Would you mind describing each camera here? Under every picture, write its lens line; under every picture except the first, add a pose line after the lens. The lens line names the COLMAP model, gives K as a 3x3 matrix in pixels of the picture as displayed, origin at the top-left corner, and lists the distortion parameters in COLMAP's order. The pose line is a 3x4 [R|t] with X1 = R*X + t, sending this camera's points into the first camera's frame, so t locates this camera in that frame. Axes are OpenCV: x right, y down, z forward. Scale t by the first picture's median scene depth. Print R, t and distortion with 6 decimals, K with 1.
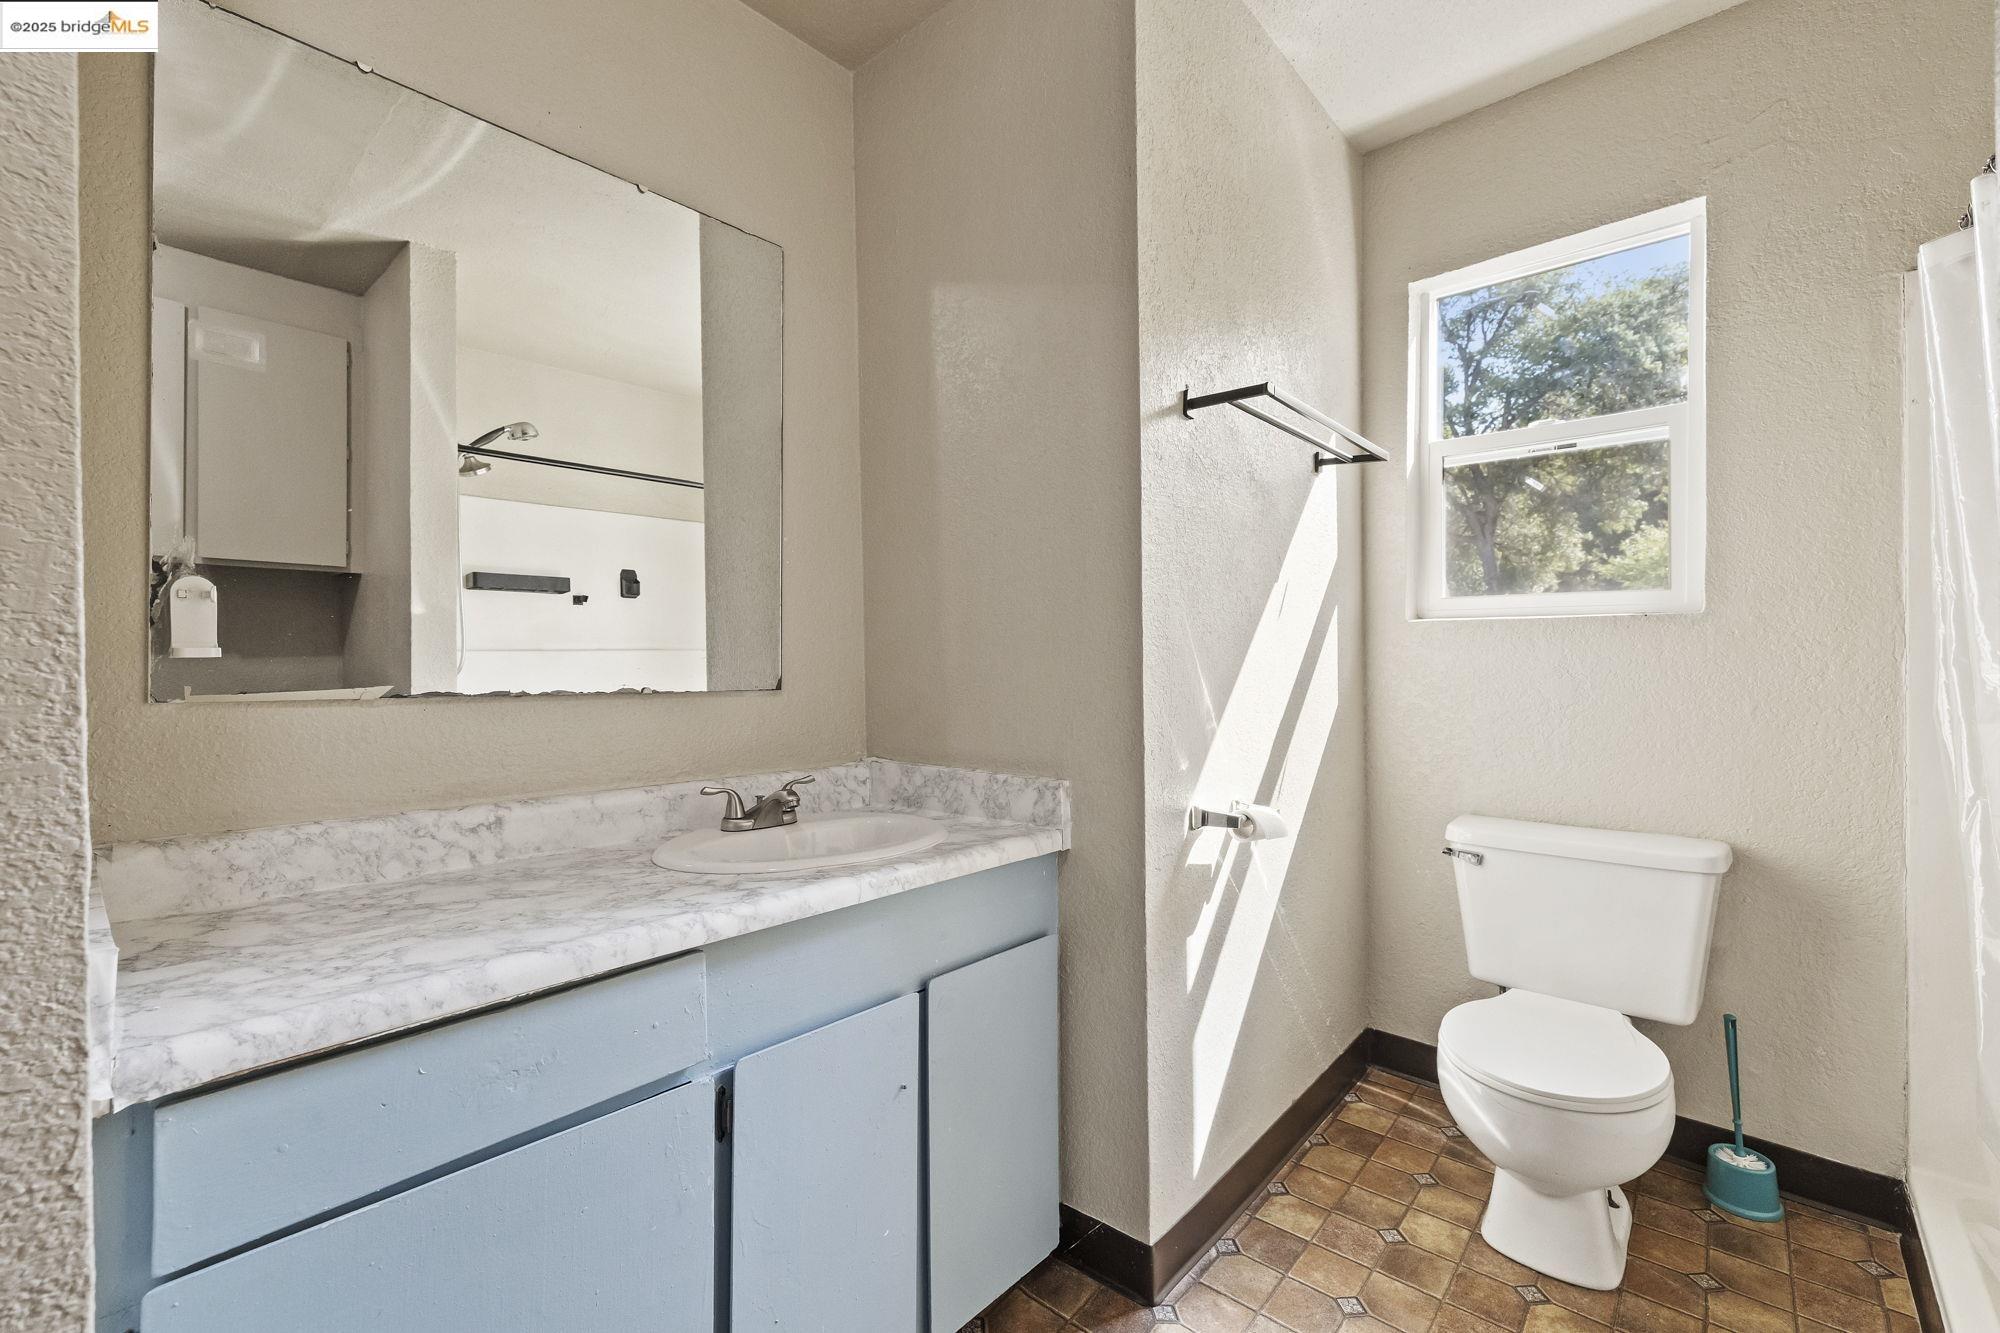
lens RADIAL K [[851.3, 0, 999.0], [0, 851.3, 658.4], [0, 0, 1]] dist [0.000160, 0.000027]
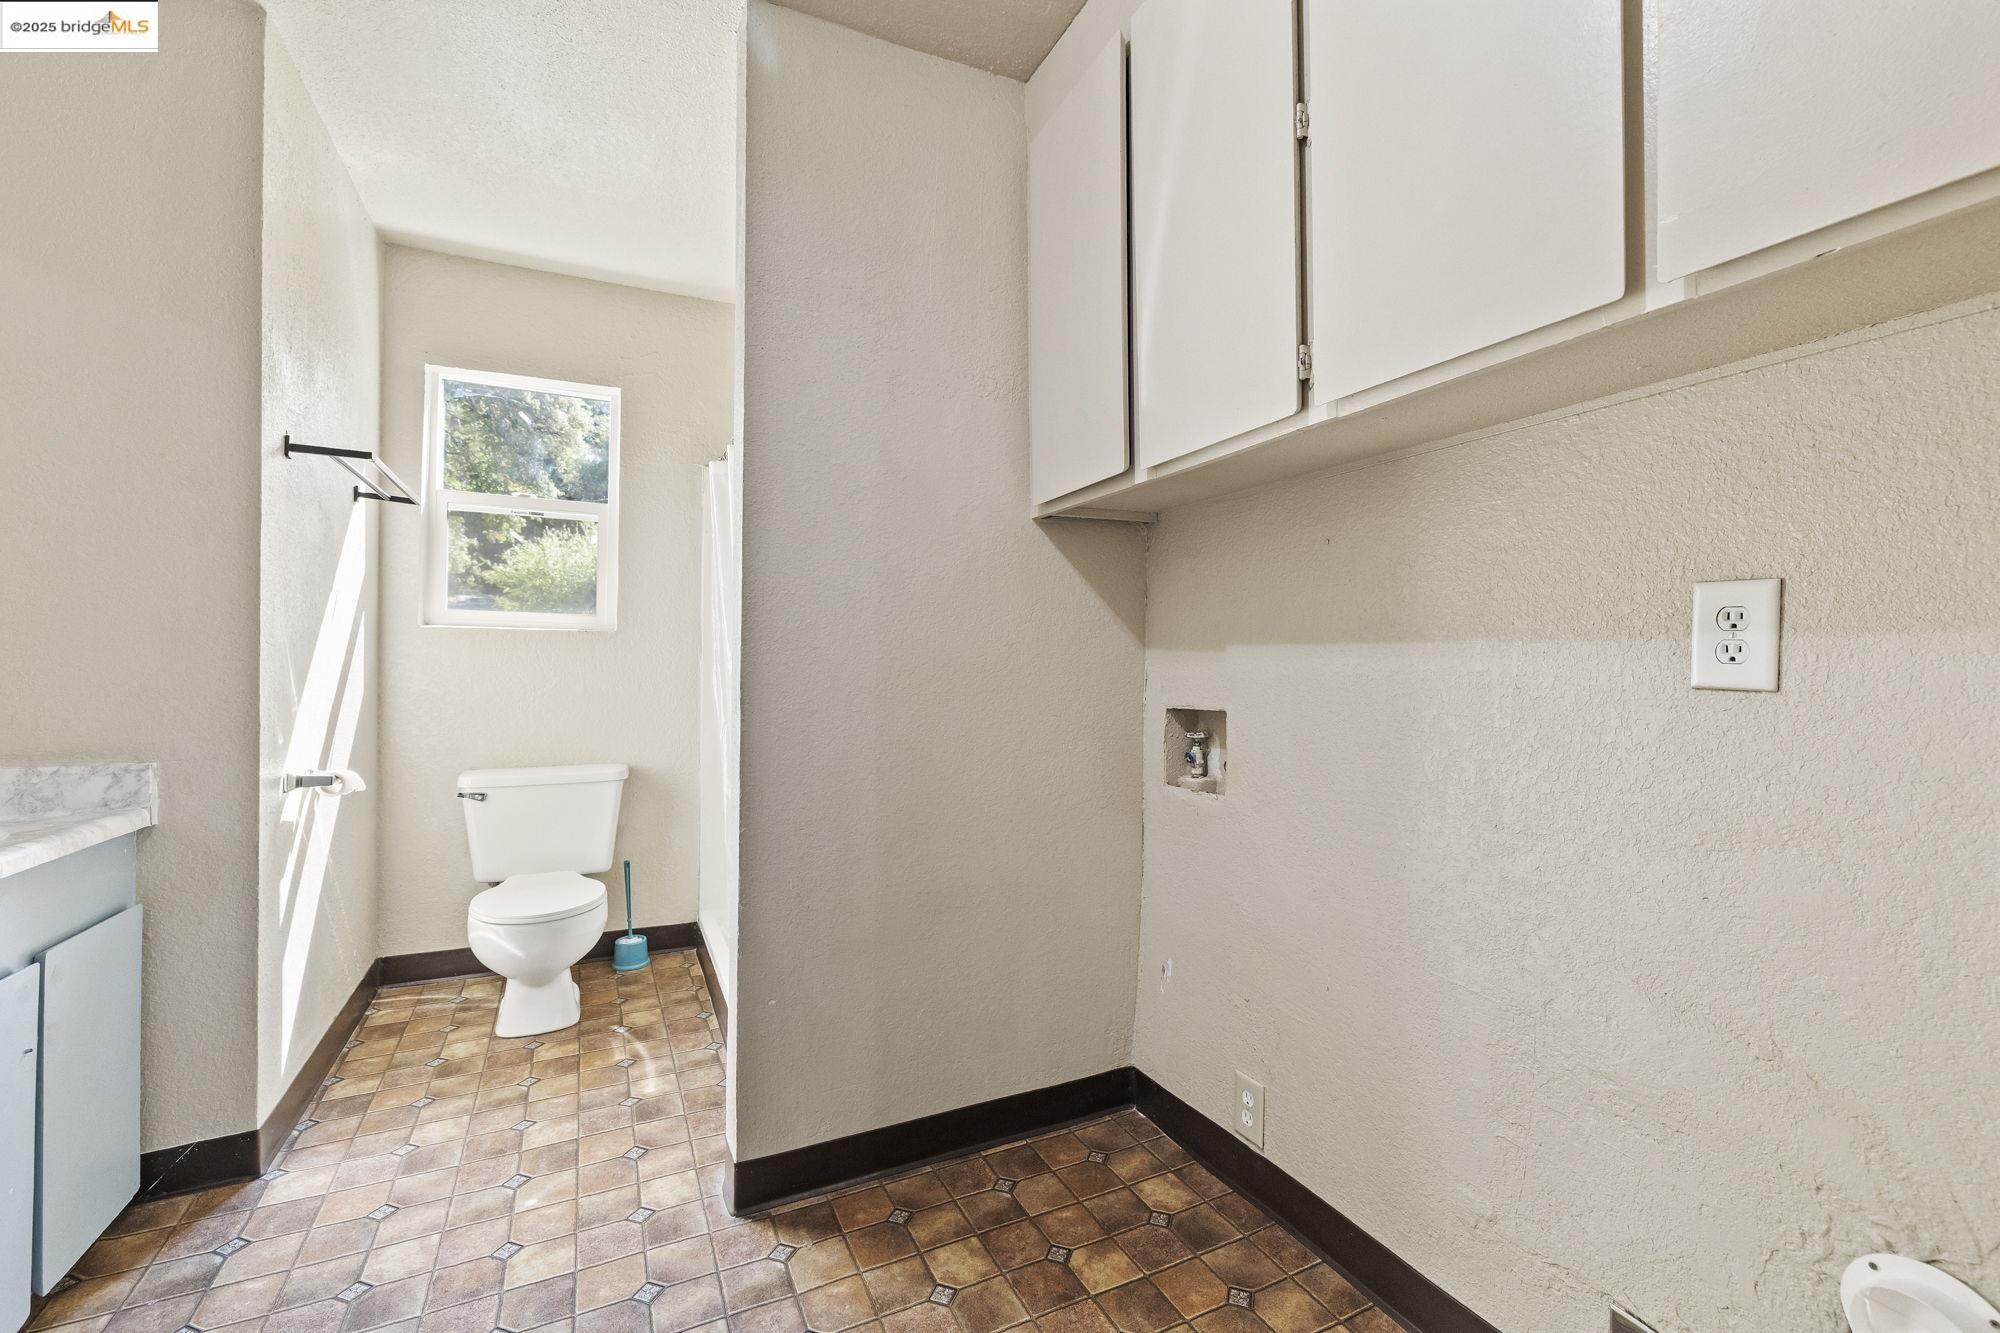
lens RADIAL K [[851.3, 0, 1000.6], [0, 851.3, 660.9], [0, 0, 1]] dist [0.000160, 0.000027]
pose [[0.391966, 0.007222, 0.919951, -0.476522], [-0.011854, 0.999926, -0.002800, 0.002774], [-0.919903, -0.009808, 0.392023, -0.410238]]
